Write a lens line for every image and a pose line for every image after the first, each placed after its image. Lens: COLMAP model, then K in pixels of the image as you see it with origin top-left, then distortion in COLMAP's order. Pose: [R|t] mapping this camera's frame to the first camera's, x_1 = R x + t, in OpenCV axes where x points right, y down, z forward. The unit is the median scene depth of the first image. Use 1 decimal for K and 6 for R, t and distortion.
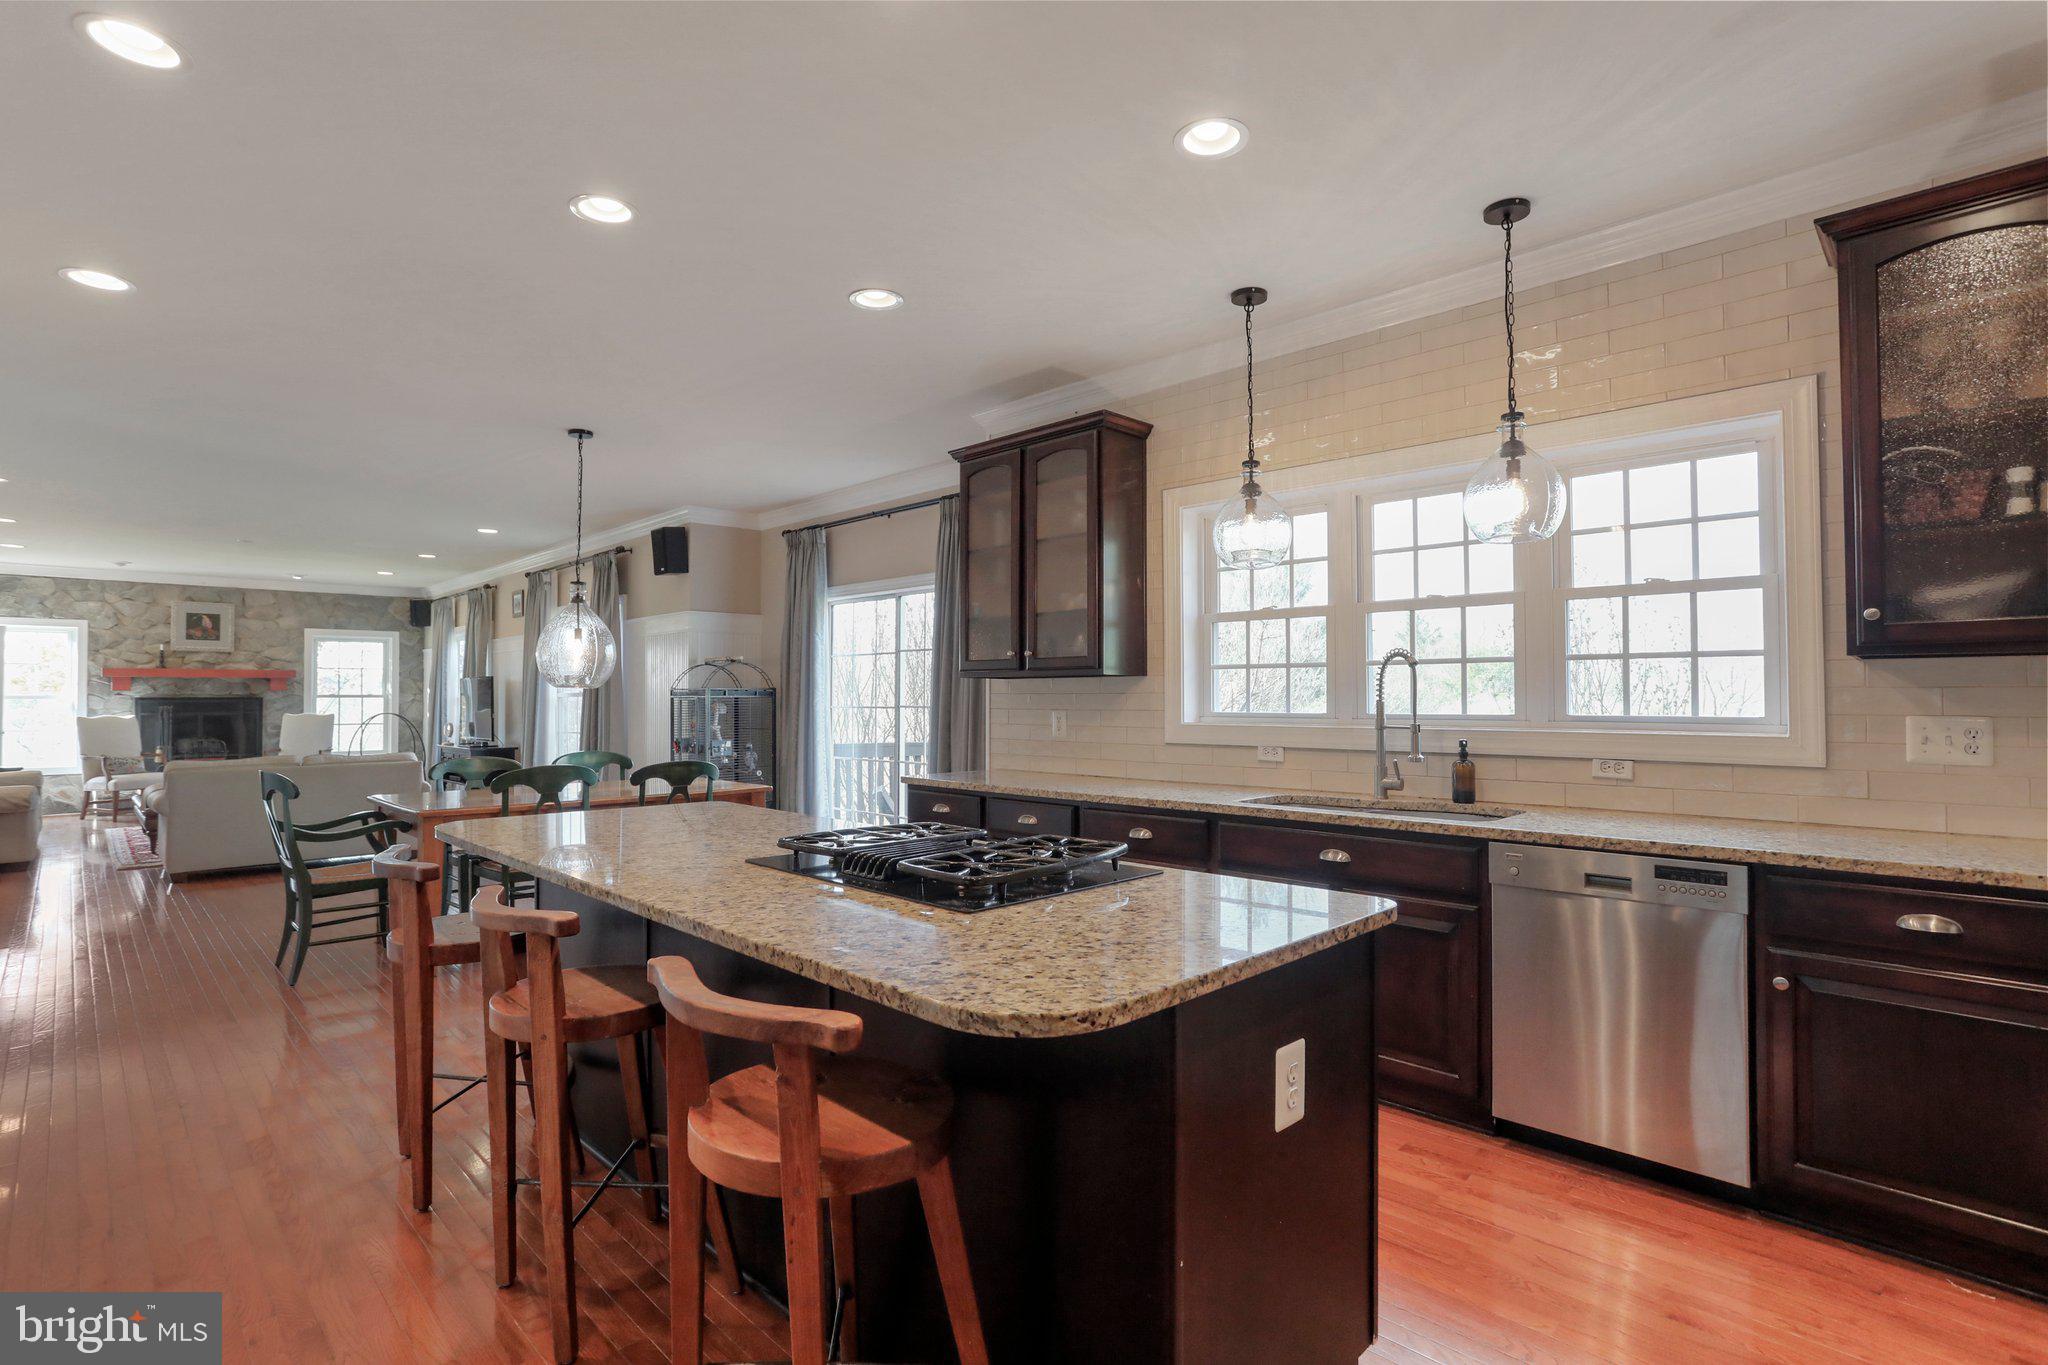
lens RADIAL K [[992.4, 0, 1020.1], [0, 992.4, 678.0], [0, 0, 1]] dist [-0.047109, 0.025121]
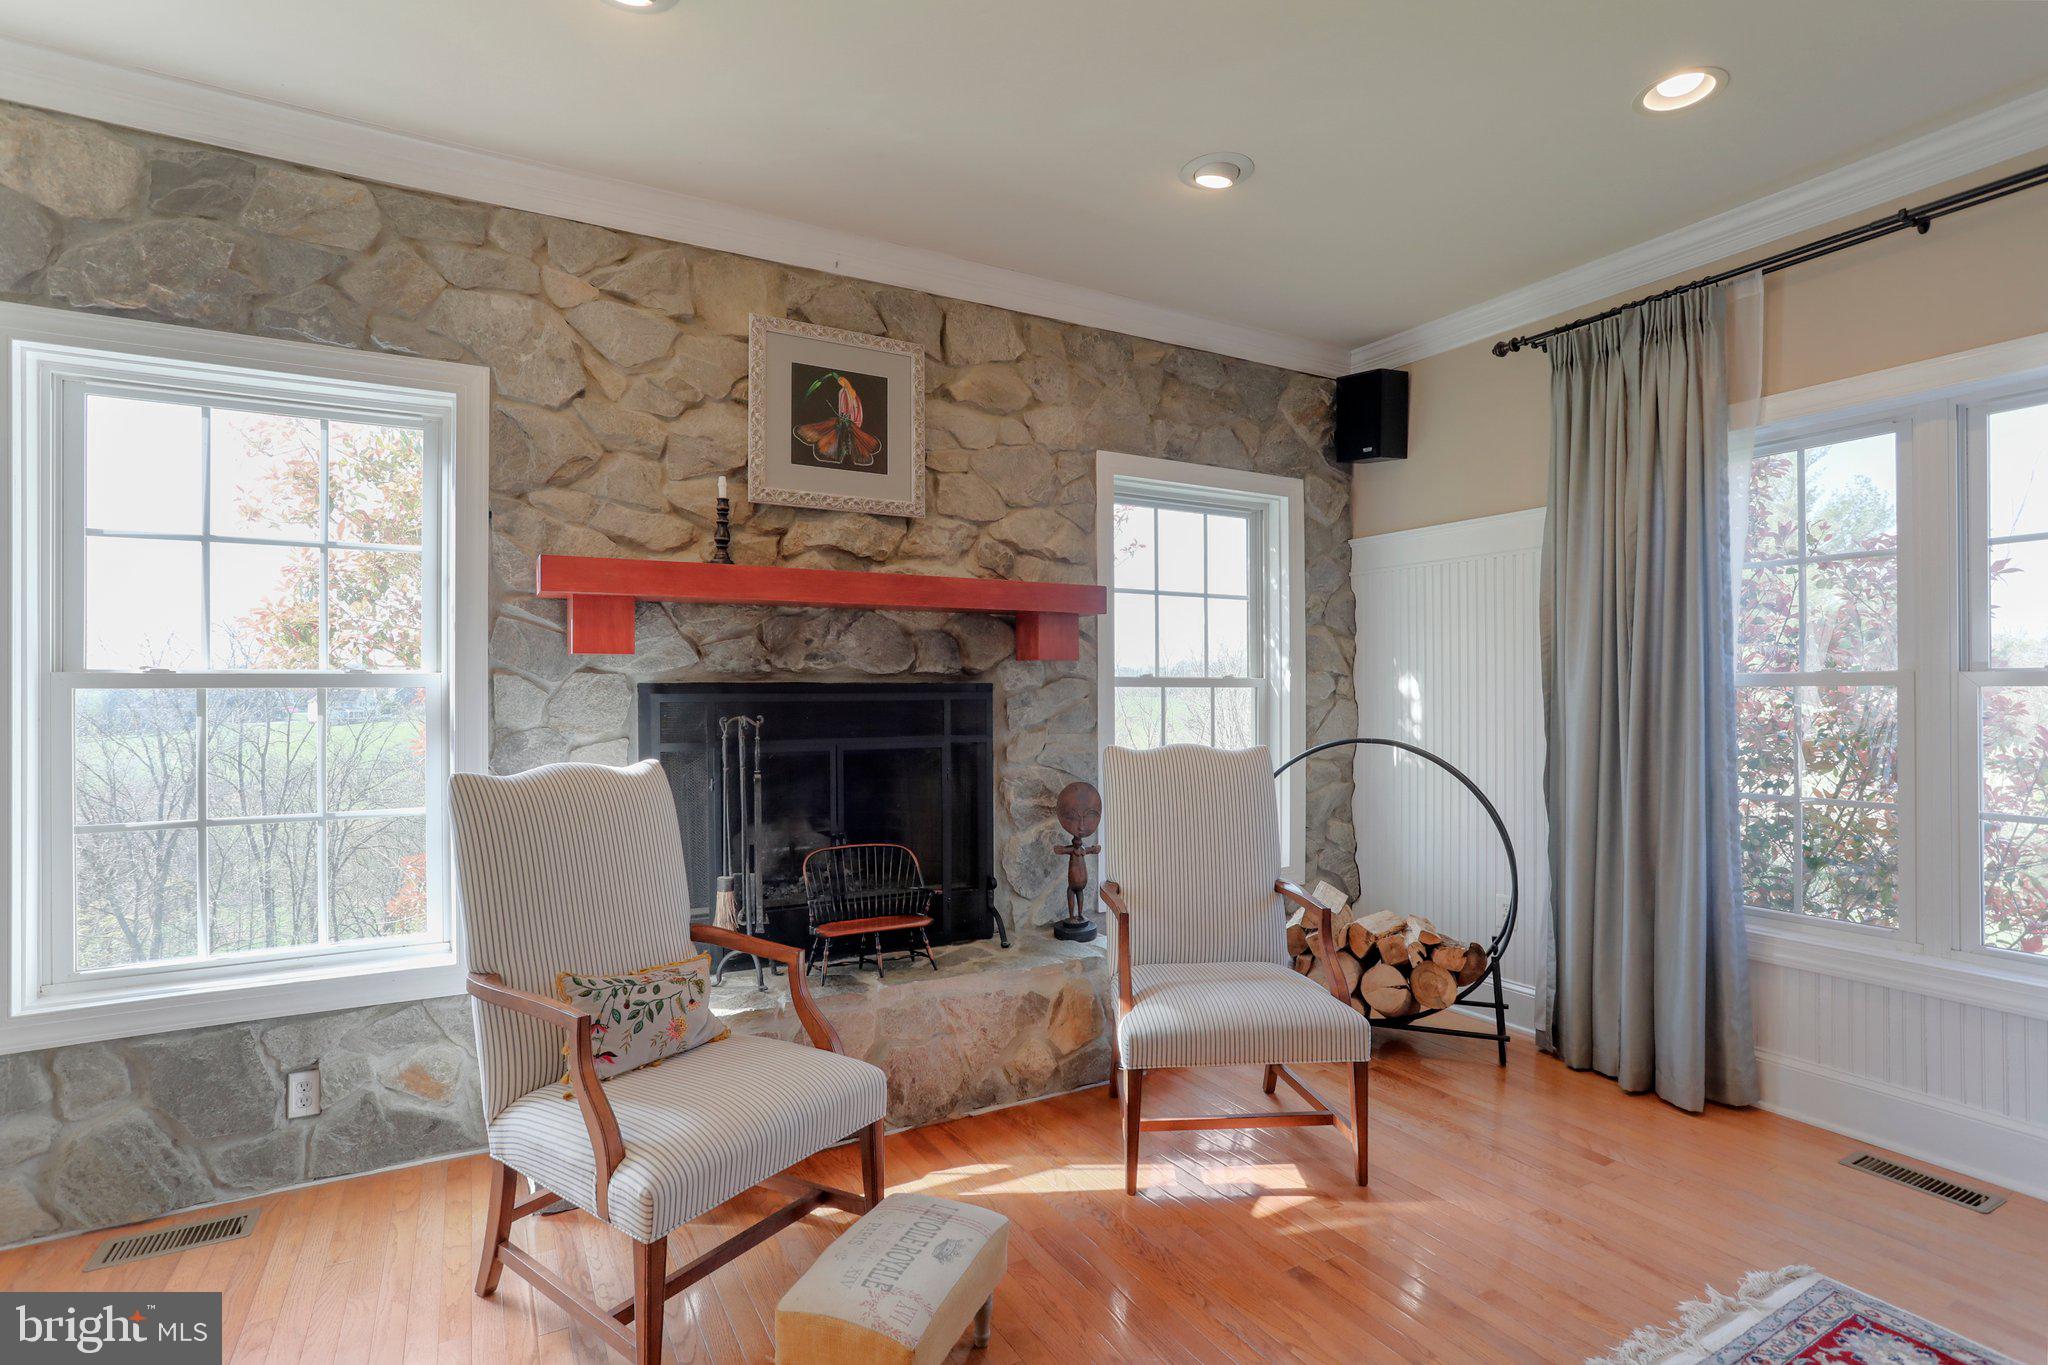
lens RADIAL K [[992.4, 0, 1005.1], [0, 992.4, 686.7], [0, 0, 1]] dist [-0.047109, 0.025121]
pose [[0.966681, 0.001525, -0.255979, -1.157711], [0.002634, 0.999870, 0.015905, 0.026439], [0.255970, -0.016049, 0.966552, 1.190390]]
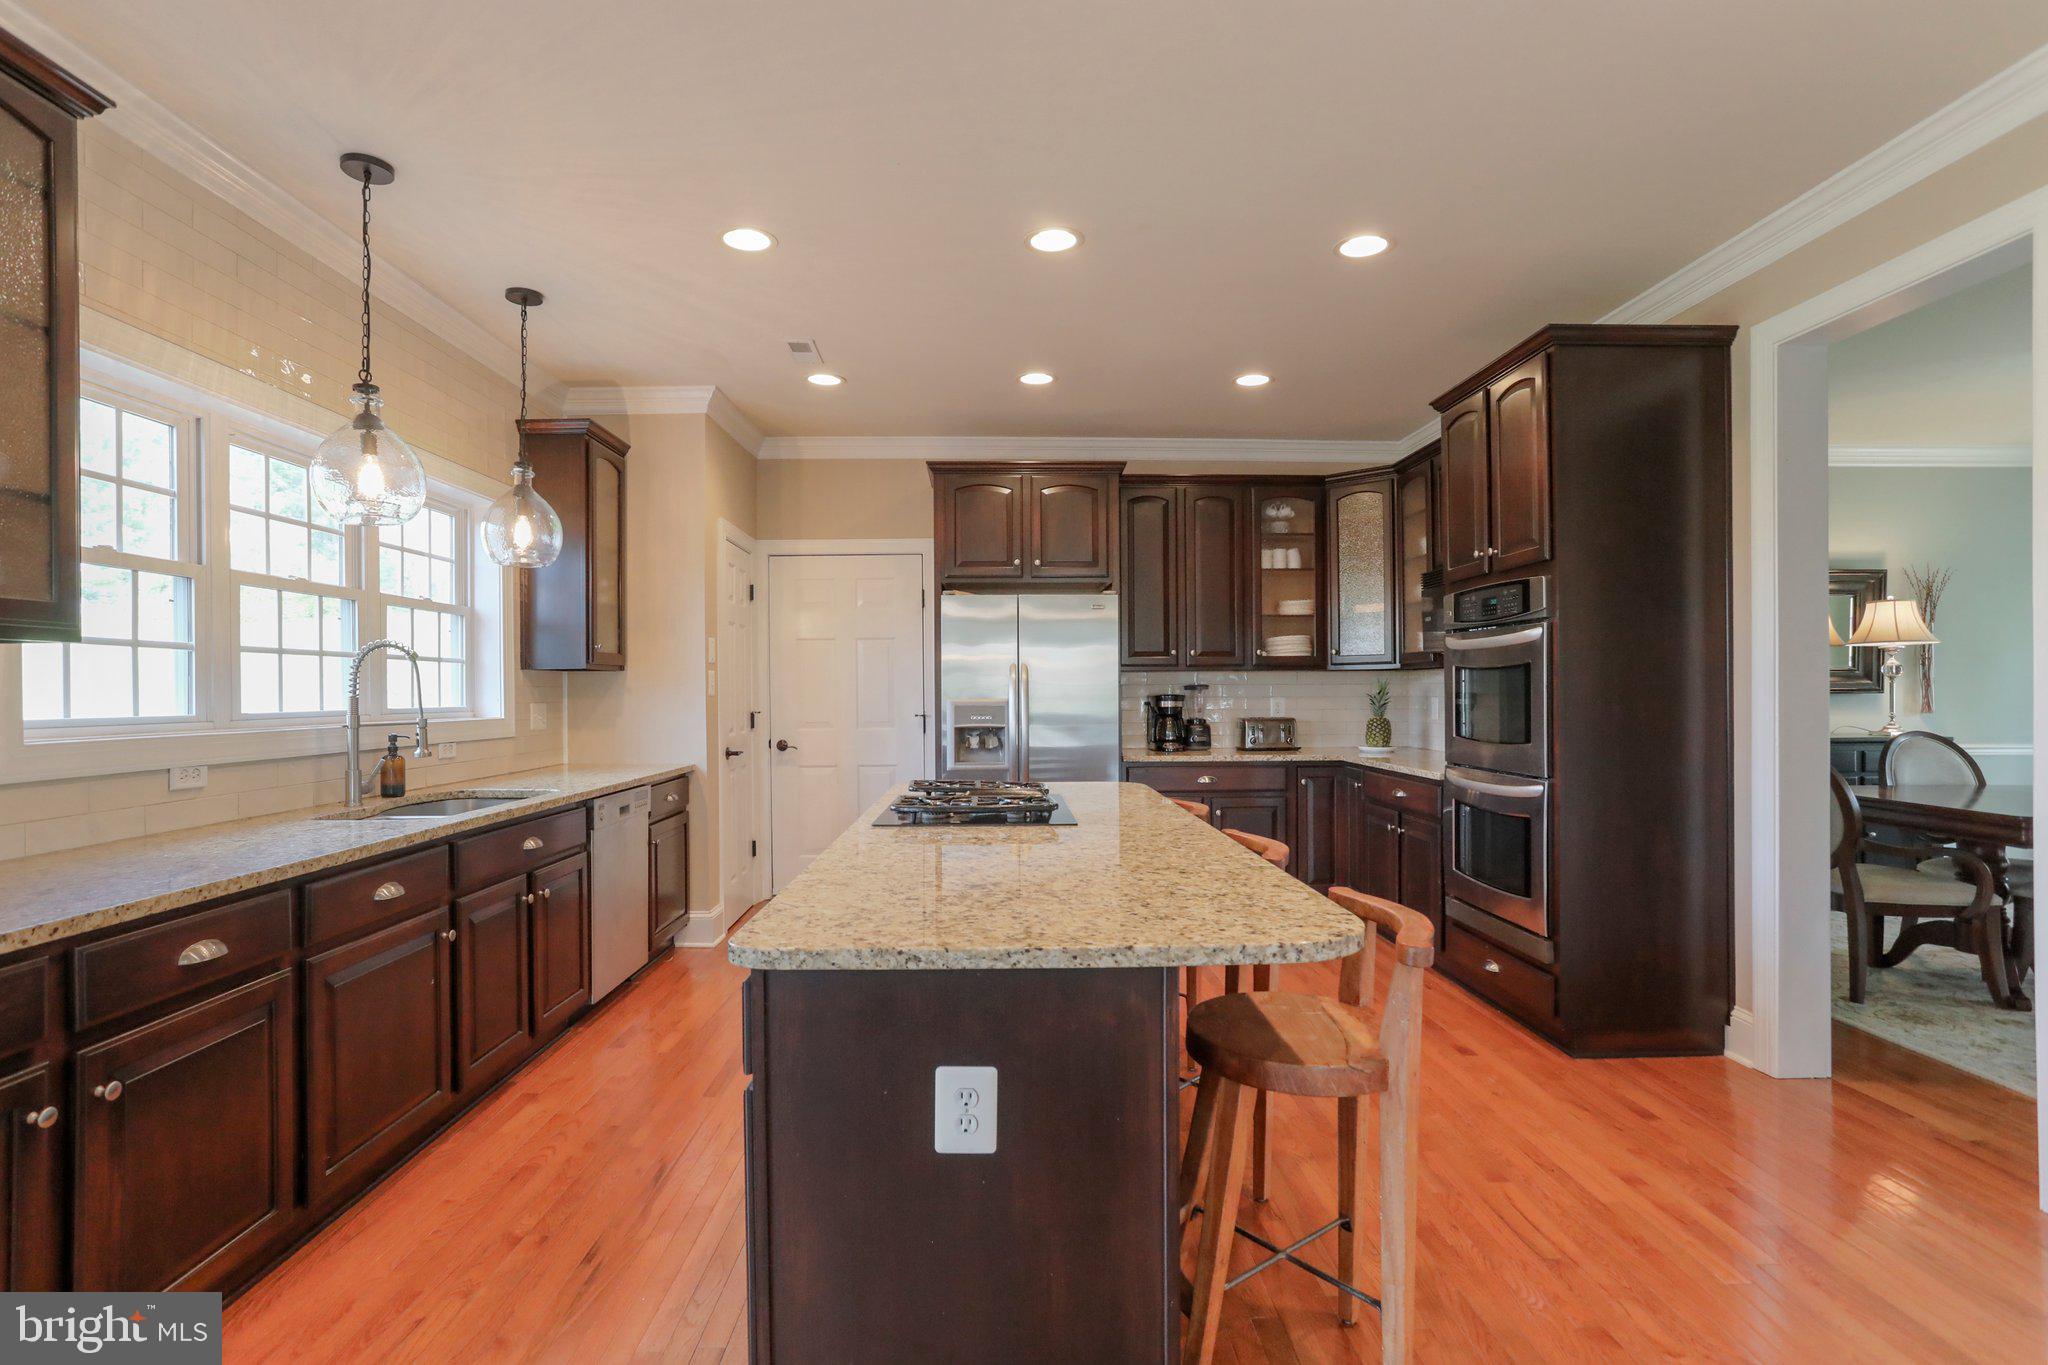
lens RADIAL K [[992.4, 0, 1025.0], [0, 992.4, 684.8], [0, 0, 1]] dist [-0.047109, 0.025121]
pose [[-0.727517, 0.008045, 0.686042, -0.329813], [-0.007251, 0.999785, -0.019414, 0.012405], [-0.686051, -0.019098, -0.727303, 0.599367]]
